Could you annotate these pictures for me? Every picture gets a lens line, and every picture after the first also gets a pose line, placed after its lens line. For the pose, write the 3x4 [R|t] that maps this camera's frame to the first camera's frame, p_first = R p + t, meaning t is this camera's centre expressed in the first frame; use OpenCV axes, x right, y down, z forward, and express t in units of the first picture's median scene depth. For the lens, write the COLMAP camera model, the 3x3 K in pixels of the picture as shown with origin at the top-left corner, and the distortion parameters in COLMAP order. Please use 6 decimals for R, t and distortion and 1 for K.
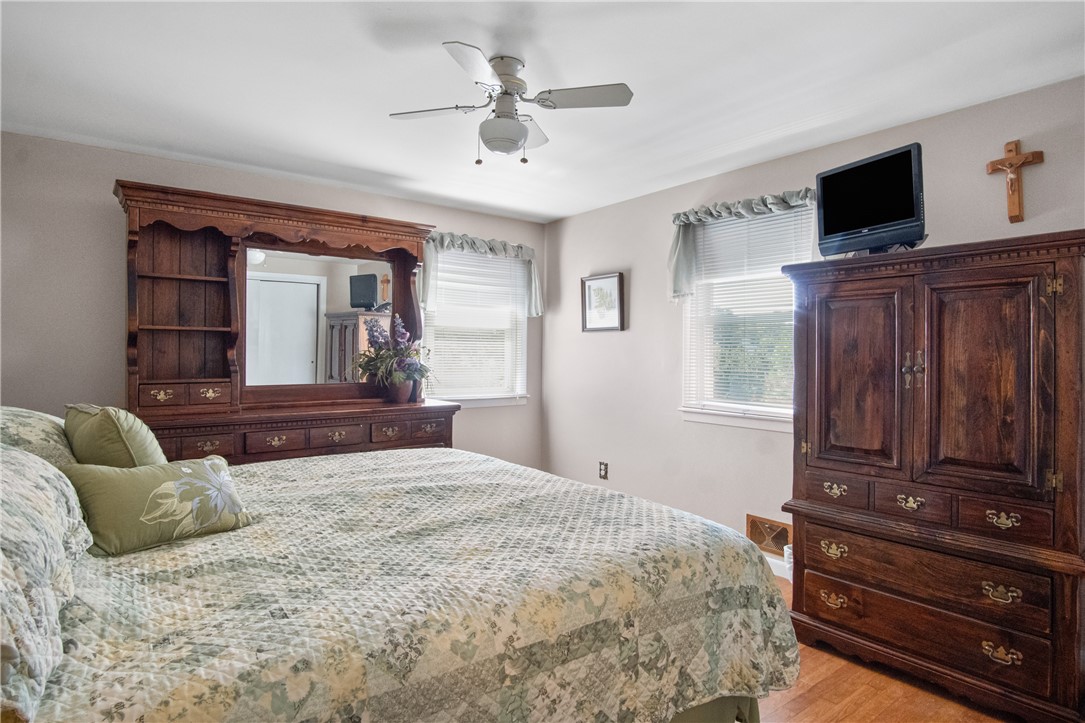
lens RADIAL K [[581.0, 0, 544.0], [0, 581.0, 347.1], [0, 0, 1]] dist [0.000251, 0.000102]
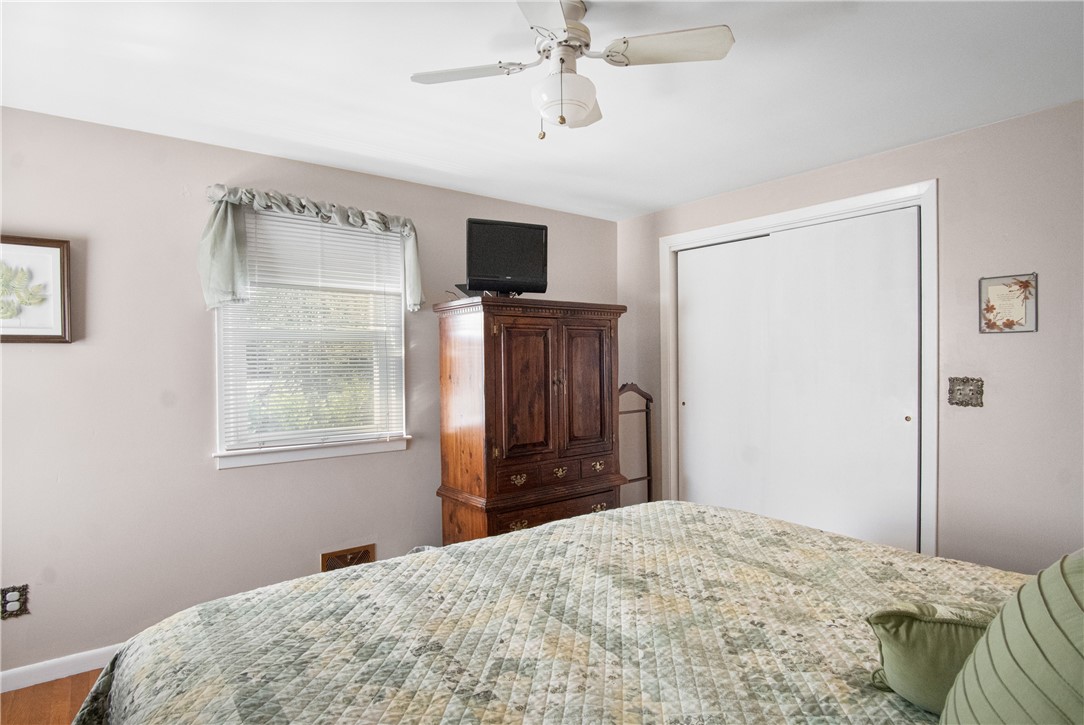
lens RADIAL K [[598.1, 0, 544.1], [0, 598.1, 366.7], [0, 0, 1]] dist [-0.004895, -0.001342]
pose [[0.010996, -0.021438, 0.999710, -0.758142], [0.000524, 0.999770, 0.021434, -0.028408], [-0.999939, 0.000289, 0.011005, 0.876794]]
